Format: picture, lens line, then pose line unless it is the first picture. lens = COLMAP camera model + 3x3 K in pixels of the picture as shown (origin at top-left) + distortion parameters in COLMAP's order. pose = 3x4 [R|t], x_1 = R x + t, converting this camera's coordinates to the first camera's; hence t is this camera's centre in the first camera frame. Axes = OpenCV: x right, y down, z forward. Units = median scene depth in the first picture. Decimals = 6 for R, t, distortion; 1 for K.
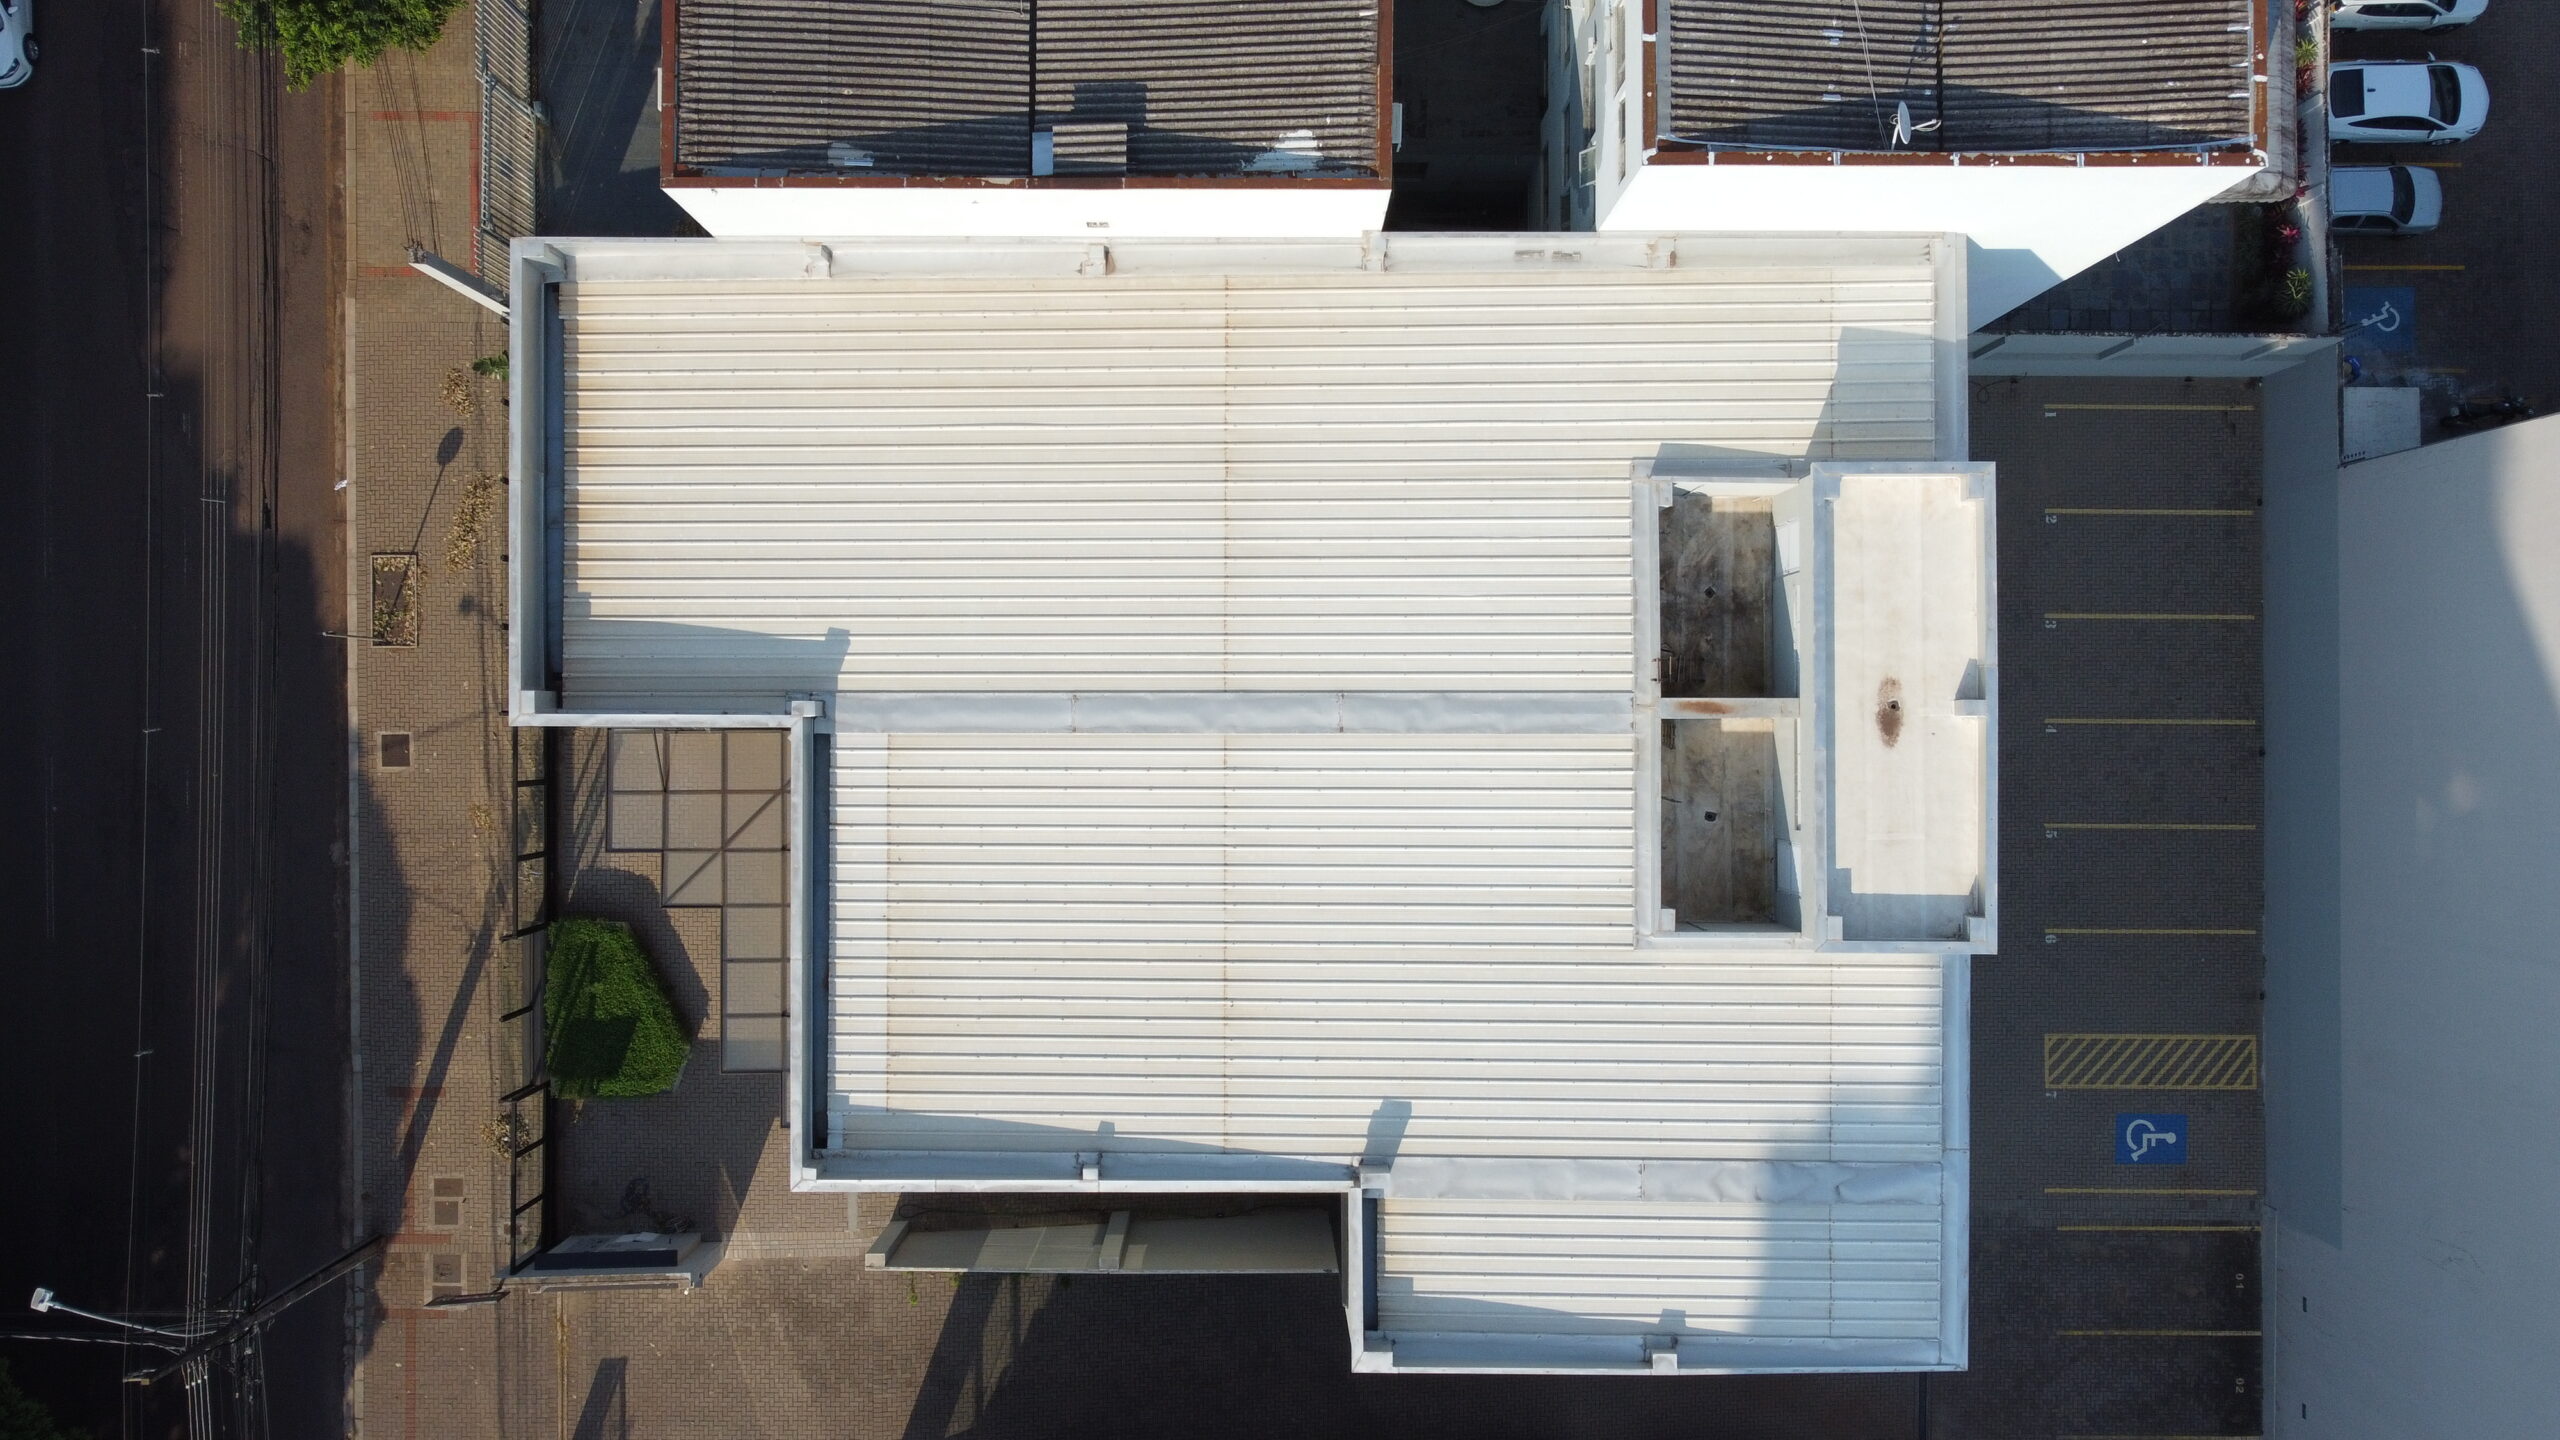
lens RADIAL K [[1941.2, 0, 1258.2], [0, 1941.2, 720.4], [0, 0, 1]] dist [-0.002014, -0.009940]
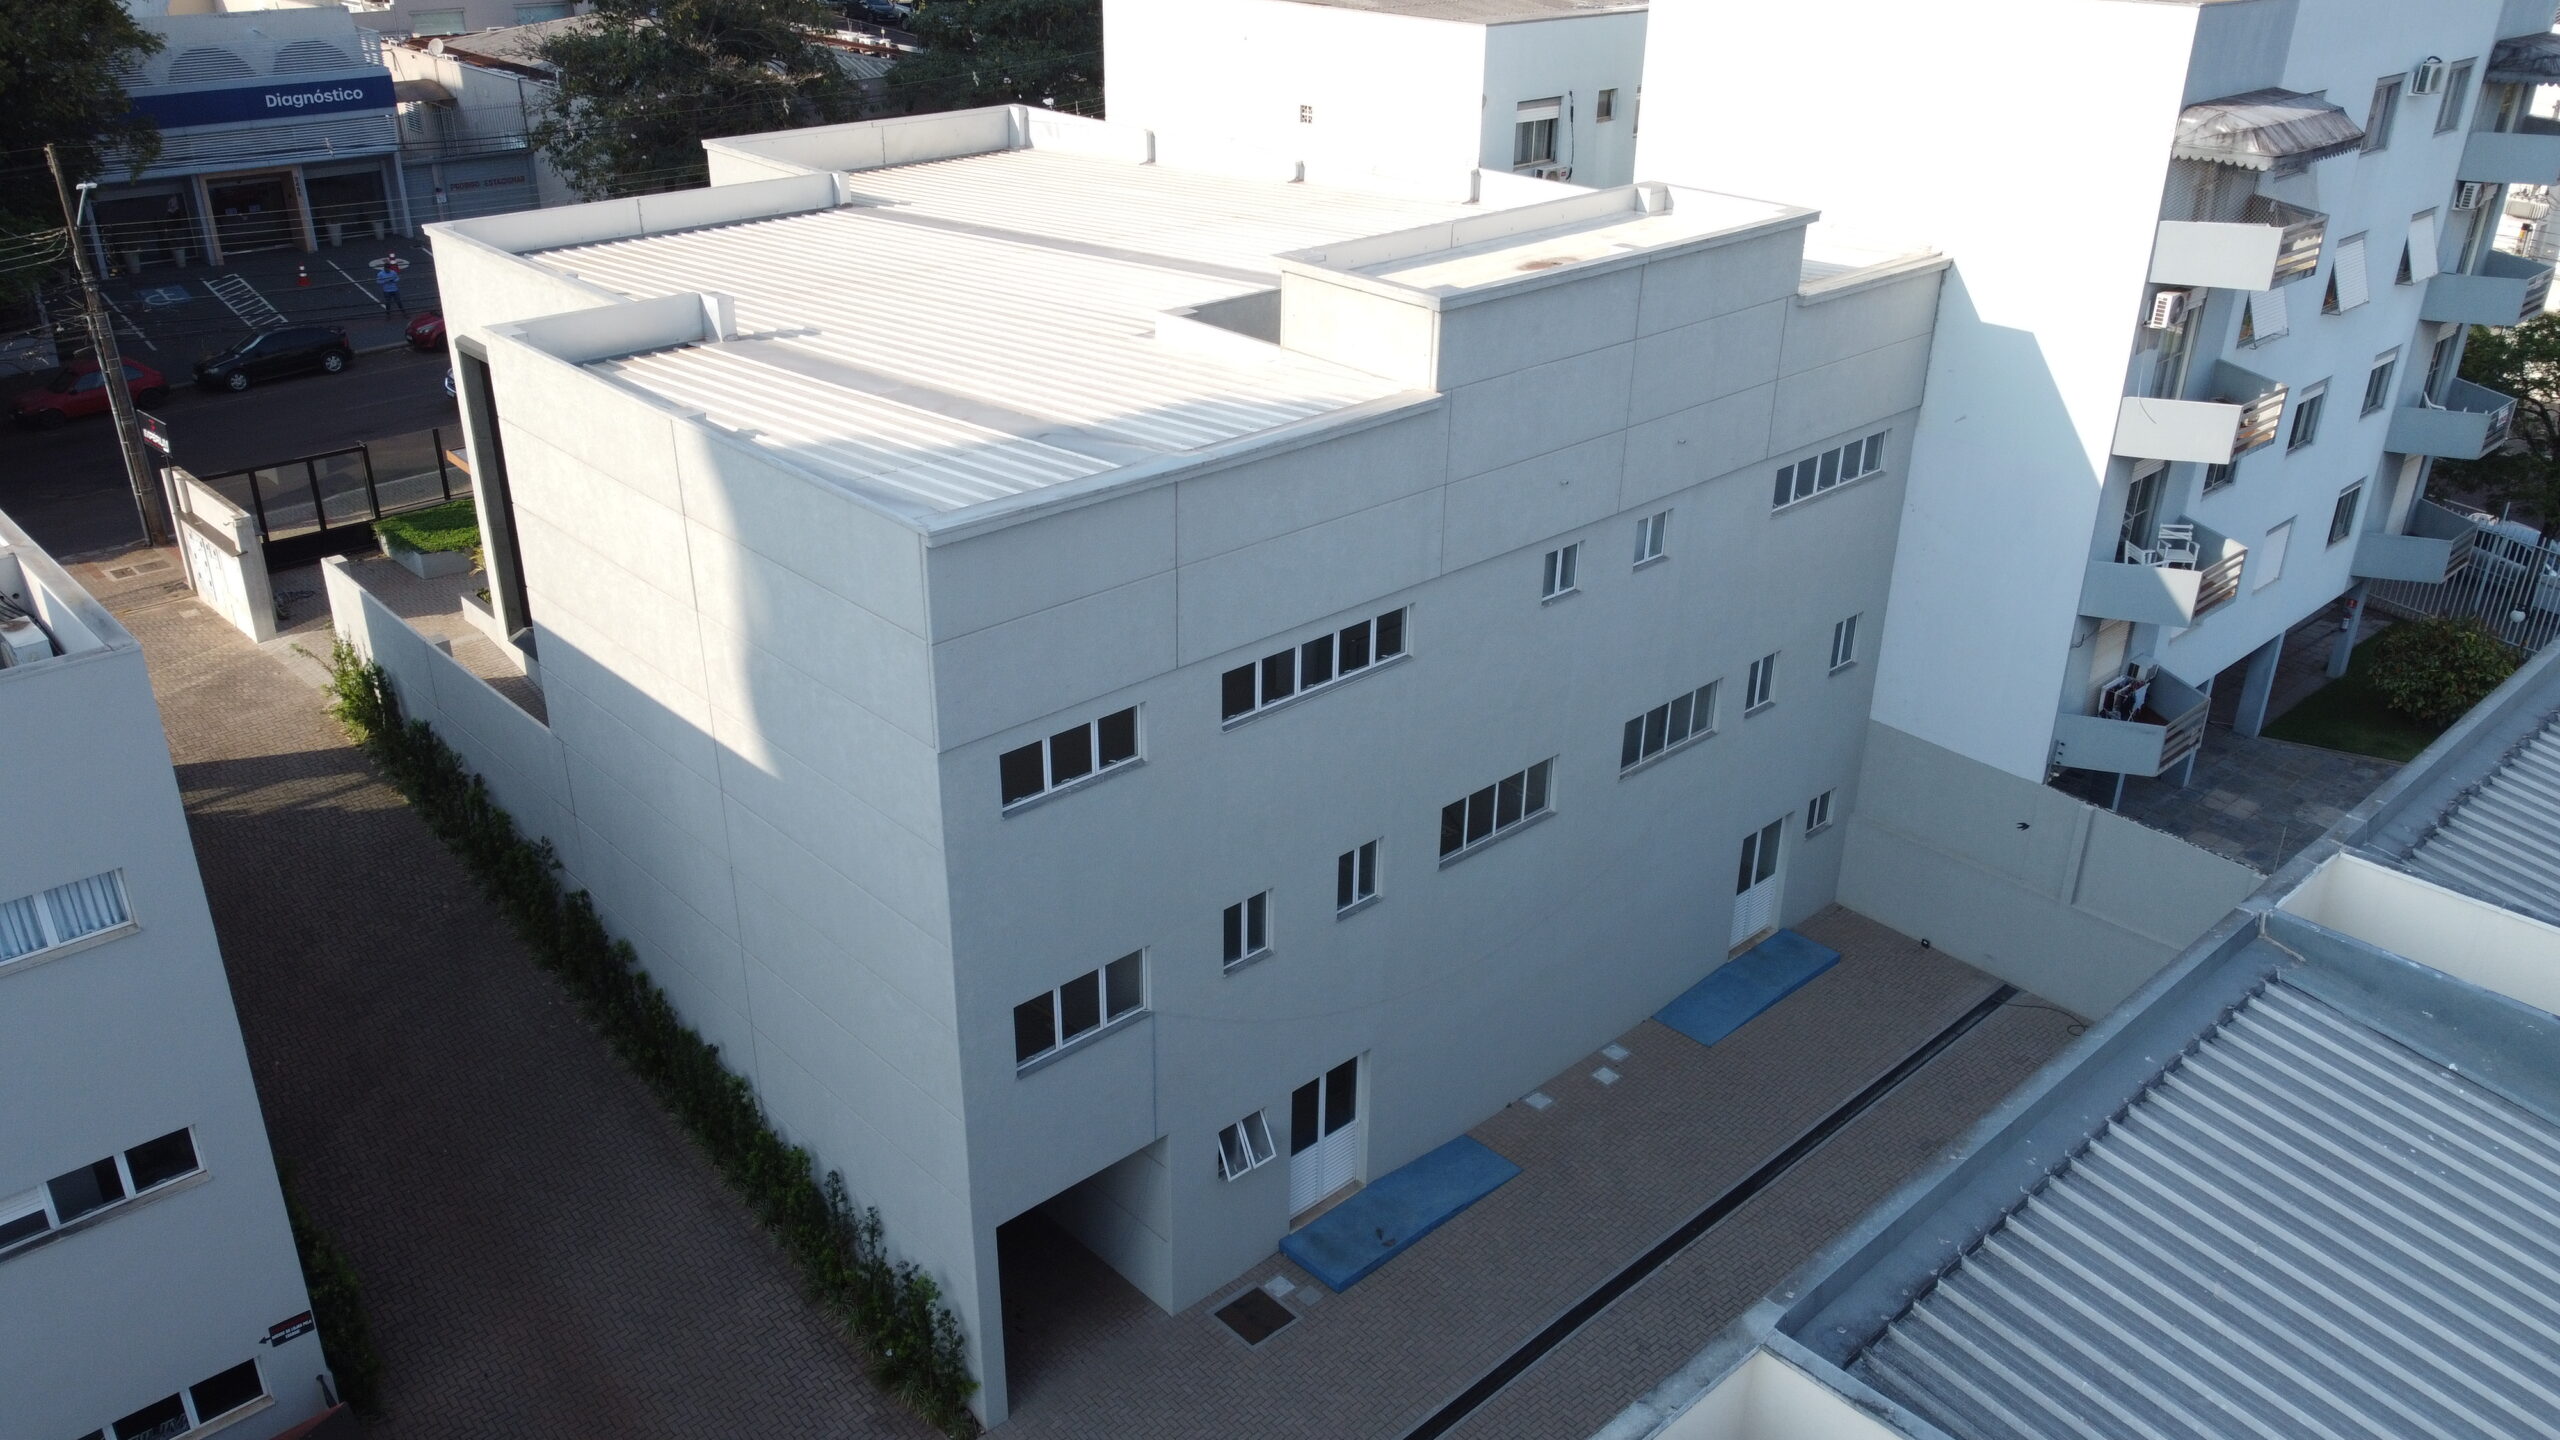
lens RADIAL K [[1944.1, 0, 1258.5], [0, 1944.1, 718.1], [0, 0, 1]] dist [-0.001689, -0.001123]
pose [[0.678394, 0.323892, -0.659450, 0.658253], [-0.734653, 0.289091, -0.613768, 0.502124], [-0.008154, 0.900844, 0.434066, 0.631173]]
